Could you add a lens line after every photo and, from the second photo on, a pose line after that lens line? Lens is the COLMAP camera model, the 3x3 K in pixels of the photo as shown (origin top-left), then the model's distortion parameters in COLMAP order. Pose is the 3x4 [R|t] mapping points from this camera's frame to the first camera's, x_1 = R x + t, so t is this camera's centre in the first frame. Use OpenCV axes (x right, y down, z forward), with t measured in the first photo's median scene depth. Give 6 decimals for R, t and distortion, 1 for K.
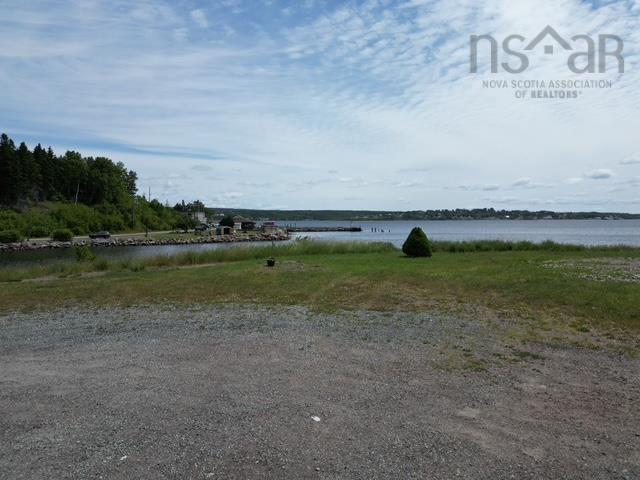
lens RADIAL K [[444.1, 0, 318.5], [0, 444.1, 237.1], [0, 0, 1]] dist [0.072487, -0.074191]
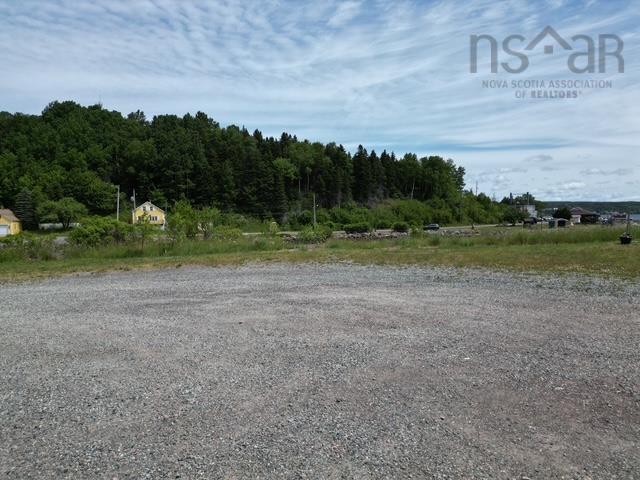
lens RADIAL K [[442.9, 0, 318.7], [0, 442.9, 238.0], [0, 0, 1]] dist [0.084157, -0.090291]
pose [[0.766617, 0.021634, -0.641740, -0.000737], [-0.014038, 0.999758, 0.016935, 0.005547], [0.641951, -0.003974, 0.766735, -0.001040]]
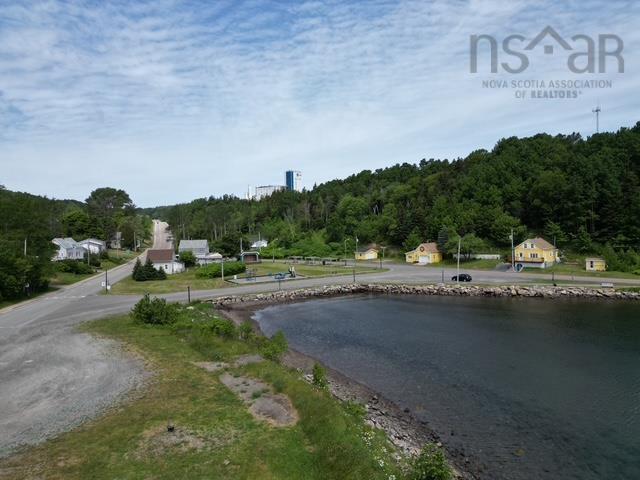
lens RADIAL K [[442.9, 0, 318.7], [0, 442.9, 238.0], [0, 0, 1]] dist [0.084157, -0.090291]
pose [[-0.217714, 0.036942, -0.975313, 0.139570], [-0.012273, 0.999101, 0.040583, -0.072808], [0.975936, 0.020806, -0.217064, 0.220619]]
